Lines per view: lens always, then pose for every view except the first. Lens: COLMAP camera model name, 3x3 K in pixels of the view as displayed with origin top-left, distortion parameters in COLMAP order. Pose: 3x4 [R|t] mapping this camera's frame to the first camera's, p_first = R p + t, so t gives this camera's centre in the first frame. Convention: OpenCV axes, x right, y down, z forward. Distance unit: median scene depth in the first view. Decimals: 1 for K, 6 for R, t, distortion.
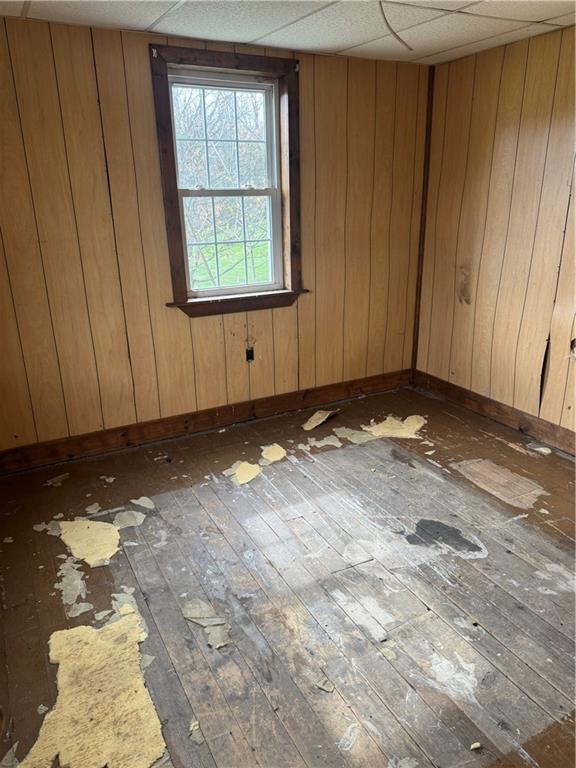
lens RADIAL K [[553.5, 0, 289.0], [0, 553.5, 385.4], [0, 0, 1]] dist [0.105585, -0.024945]
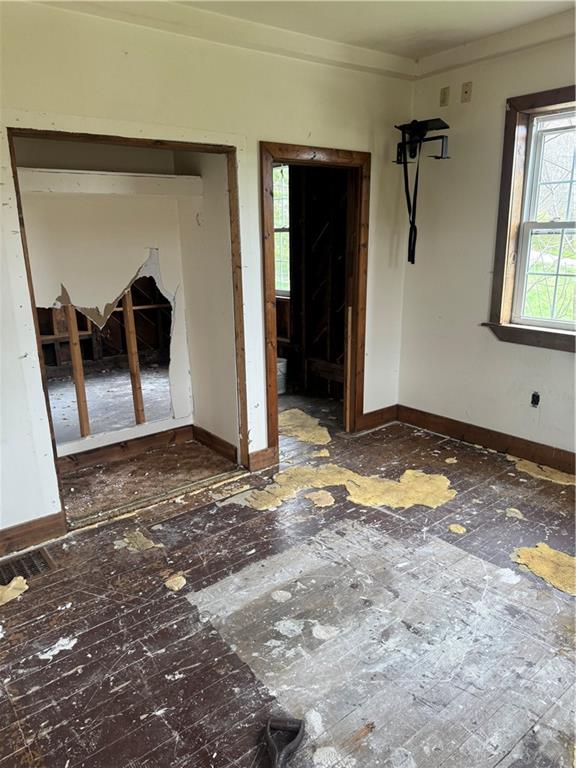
lens RADIAL K [[553.5, 0, 287.6], [0, 553.5, 383.4], [0, 0, 1]] dist [0.105585, -0.024945]
pose [[0.172055, 0.275713, -0.945716, 0.807526], [-0.314730, 0.925101, 0.212444, -0.150189], [0.933457, 0.261093, 0.245944, 0.393040]]
